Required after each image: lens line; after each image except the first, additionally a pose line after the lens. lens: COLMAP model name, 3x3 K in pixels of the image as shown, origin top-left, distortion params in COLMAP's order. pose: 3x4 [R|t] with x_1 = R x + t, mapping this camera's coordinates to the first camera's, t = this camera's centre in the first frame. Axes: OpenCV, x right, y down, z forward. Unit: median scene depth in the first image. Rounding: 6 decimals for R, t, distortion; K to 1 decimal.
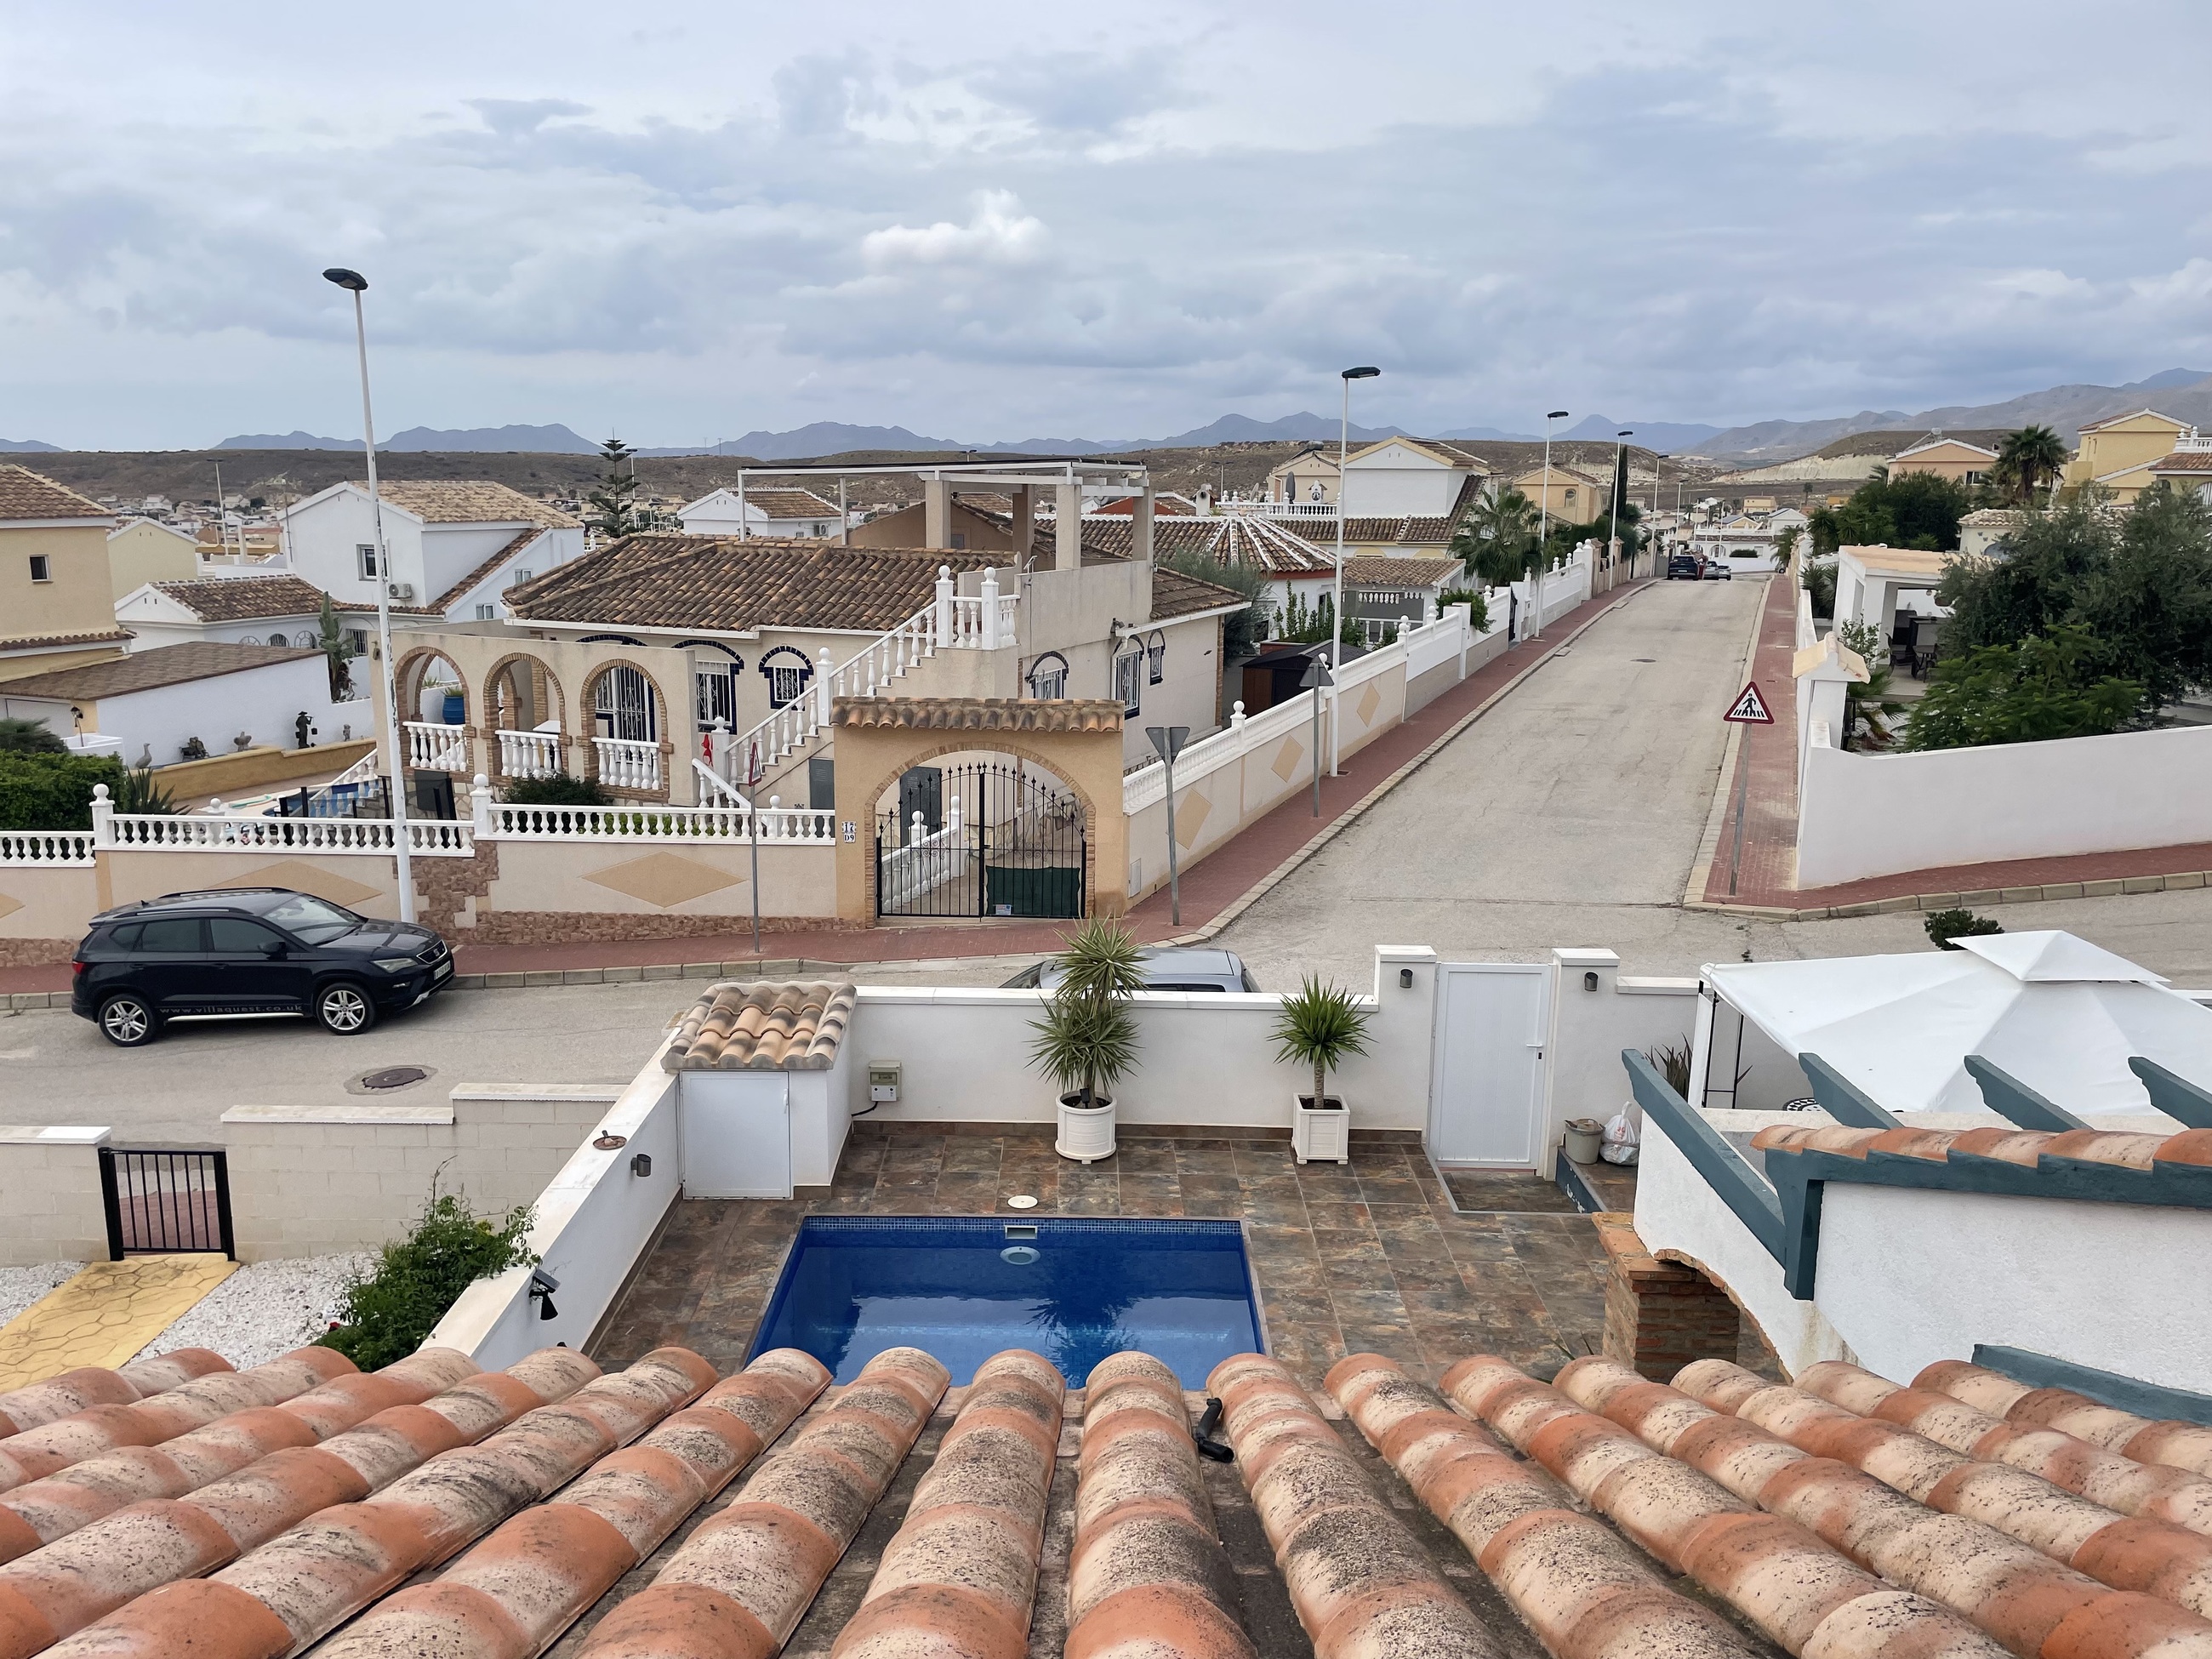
lens RADIAL K [[1666.1, 0, 1093.4], [0, 1666.1, 831.7], [0, 0, 1]] dist [0.096757, -0.122838]
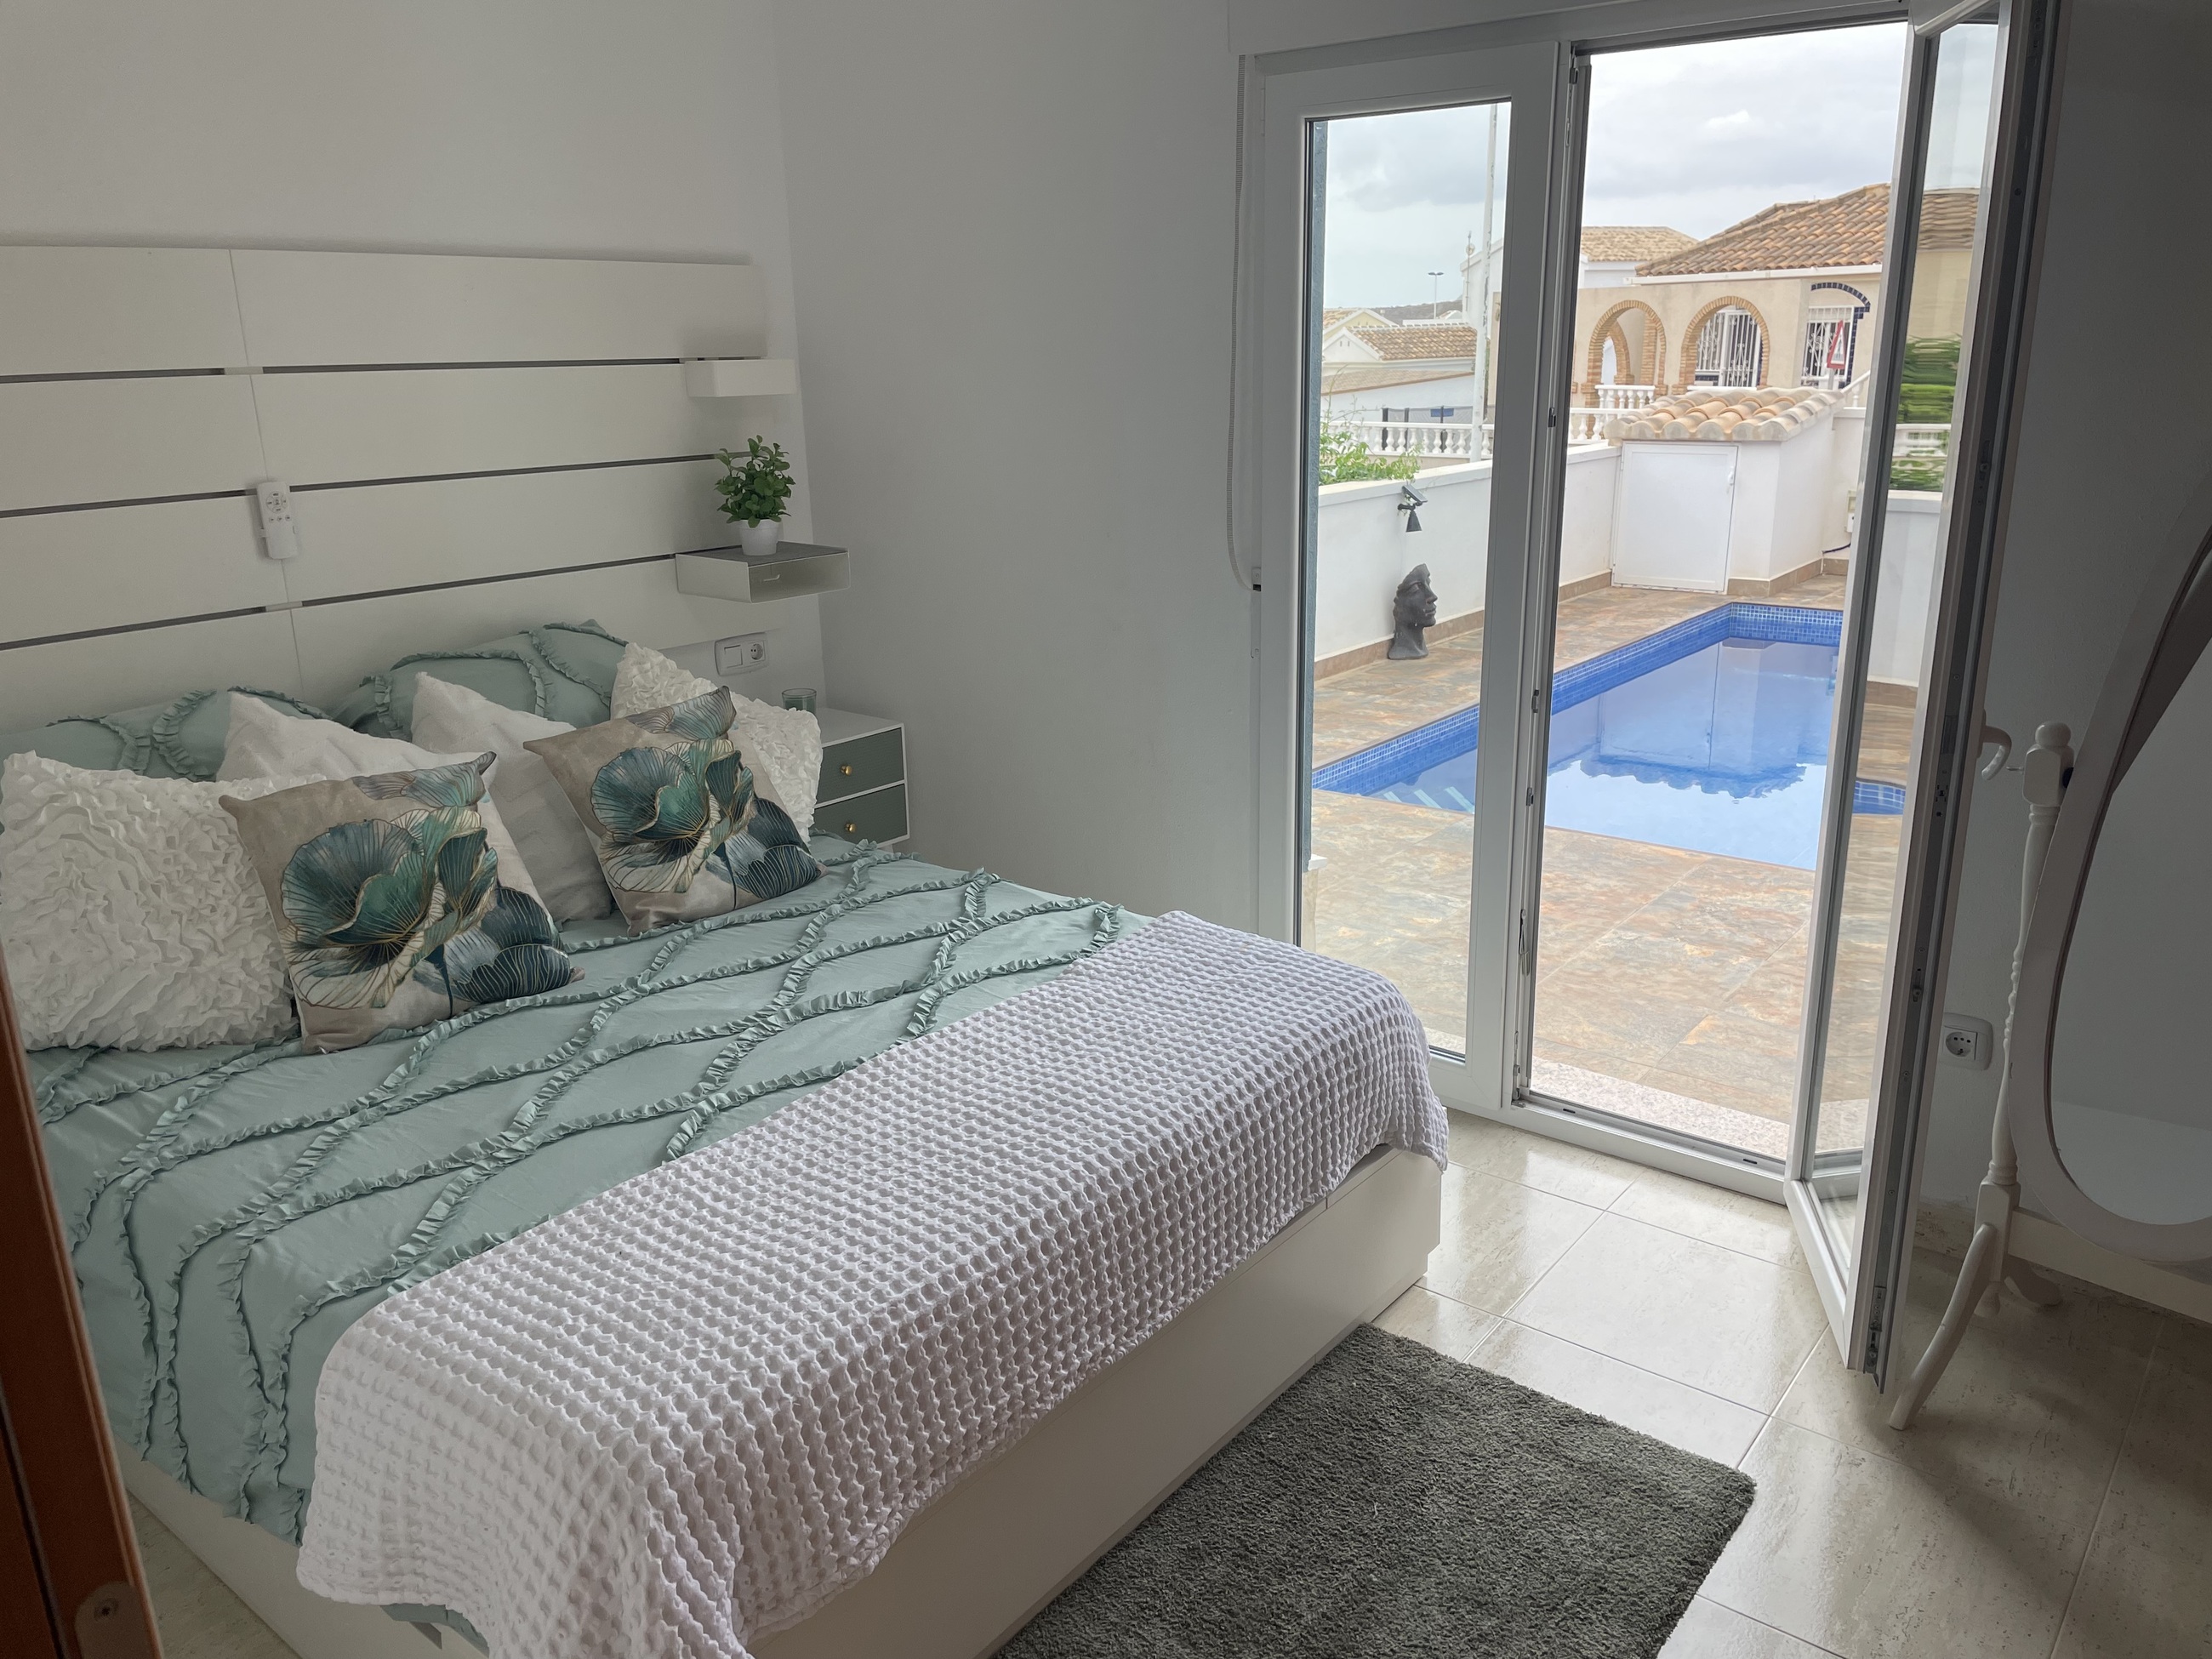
lens RADIAL K [[1666.1, 0, 1119.1], [0, 1666.1, 821.1], [0, 0, 1]] dist [0.096757, -0.122838]
pose [[0.792689, 0.145180, -0.592087, 0.117477], [-0.097305, 0.988909, 0.112210, 0.253053], [0.601811, -0.031335, 0.798024, 0.044254]]
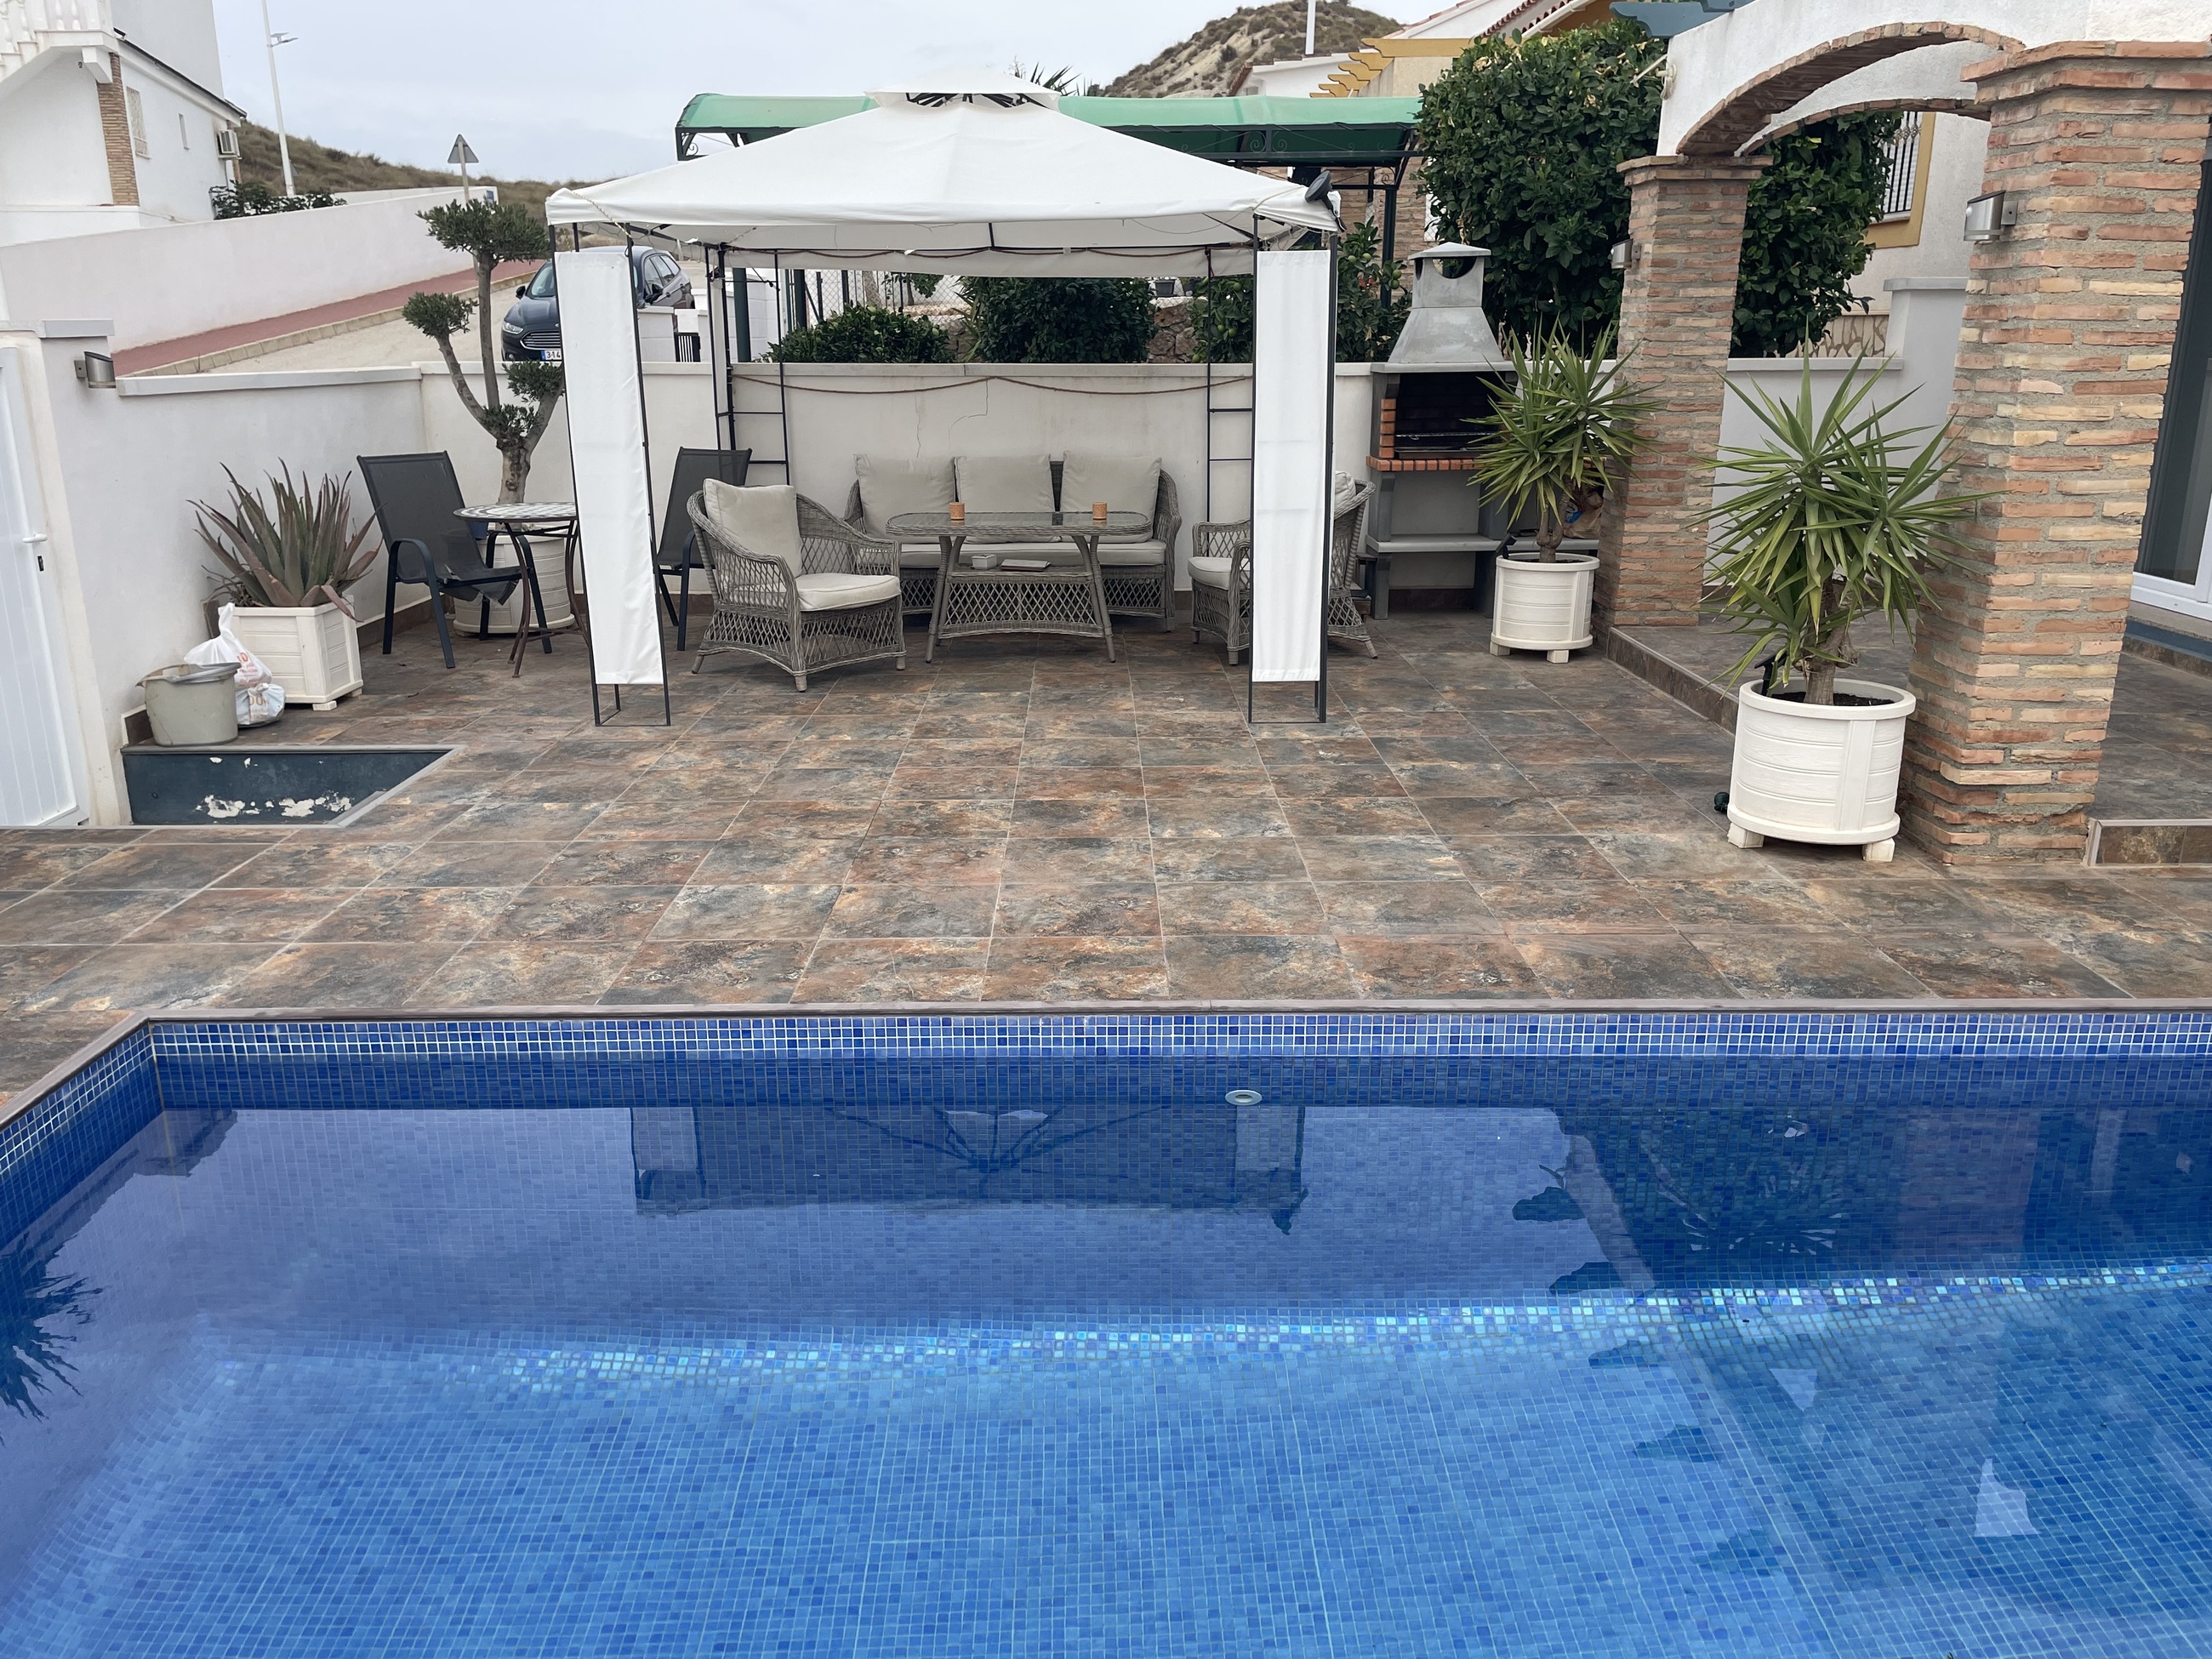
lens RADIAL K [[1666.1, 0, 1103.8], [0, 1666.1, 820.2], [0, 0, 1]] dist [0.096757, -0.122838]
pose [[-0.012844, -0.292378, 0.956216, -0.197627], [0.206863, 0.934830, 0.288618, 0.127985], [-0.978286, 0.201513, 0.048475, 0.726505]]
